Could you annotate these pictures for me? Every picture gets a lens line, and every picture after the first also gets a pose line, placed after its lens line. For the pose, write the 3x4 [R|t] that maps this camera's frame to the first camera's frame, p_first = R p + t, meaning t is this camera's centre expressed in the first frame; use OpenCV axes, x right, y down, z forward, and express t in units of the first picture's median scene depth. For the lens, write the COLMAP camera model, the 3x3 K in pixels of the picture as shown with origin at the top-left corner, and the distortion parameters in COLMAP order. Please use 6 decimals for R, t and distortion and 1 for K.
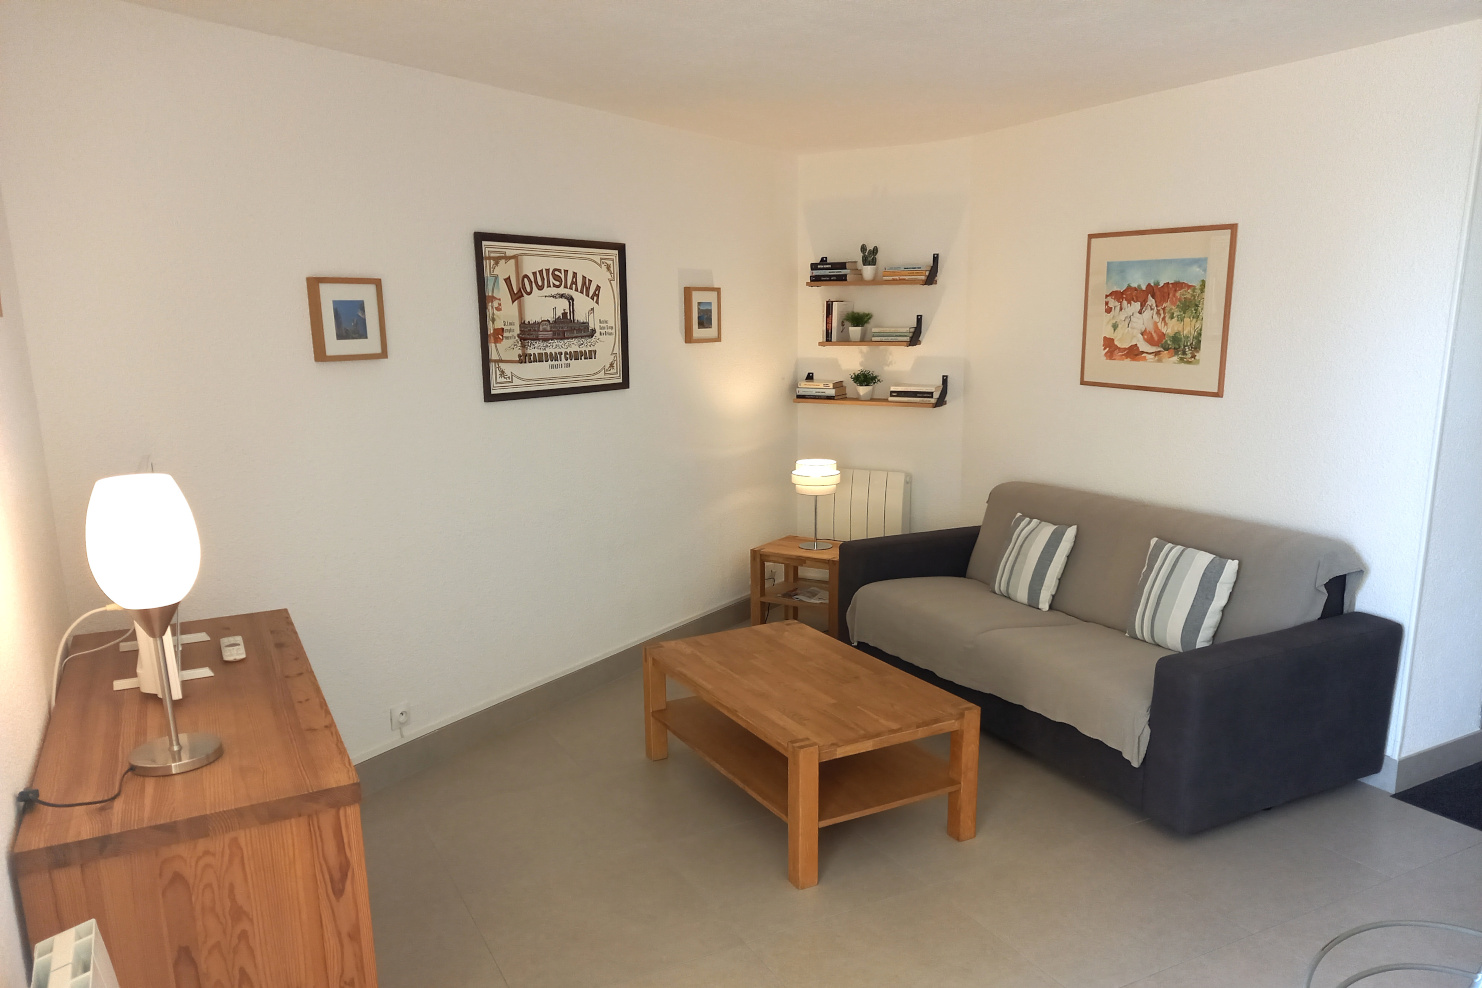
lens RADIAL K [[1069.9, 0, 737.0], [0, 1069.9, 559.4], [0, 0, 1]] dist [0.047902, -0.070231]
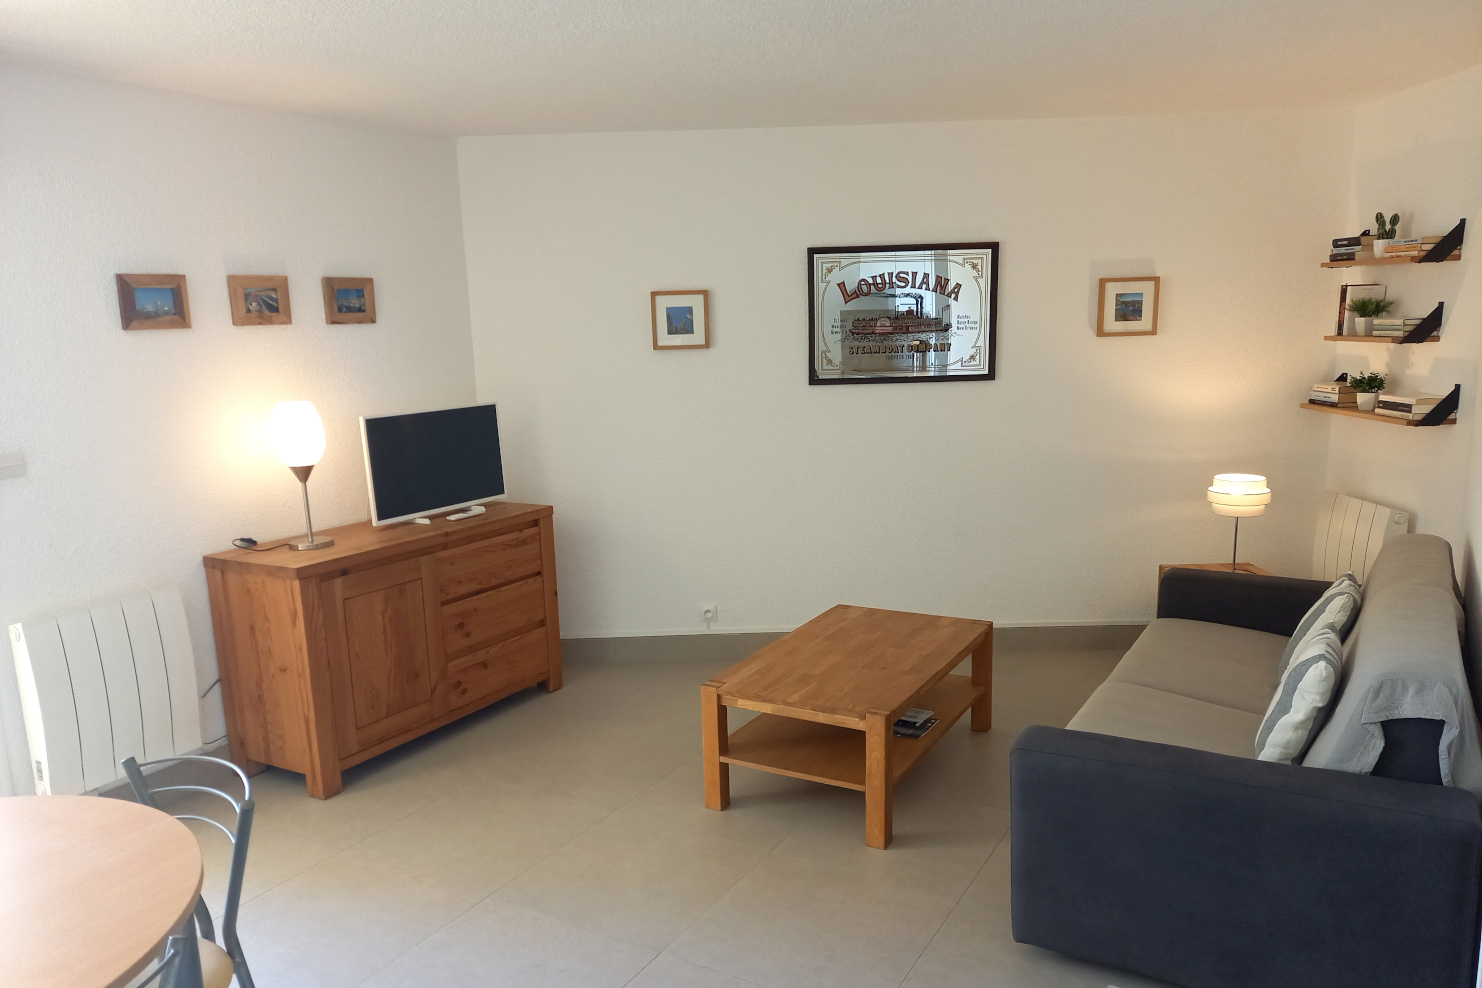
lens RADIAL K [[1067.1, 0, 744.5], [0, 1067.1, 531.6], [0, 0, 1]] dist [0.048153, -0.070359]
pose [[0.530035, 0.162912, -0.832180, 0.717136], [-0.169646, 0.981904, 0.084172, -0.066730], [0.830833, 0.096562, 0.548080, 0.263934]]
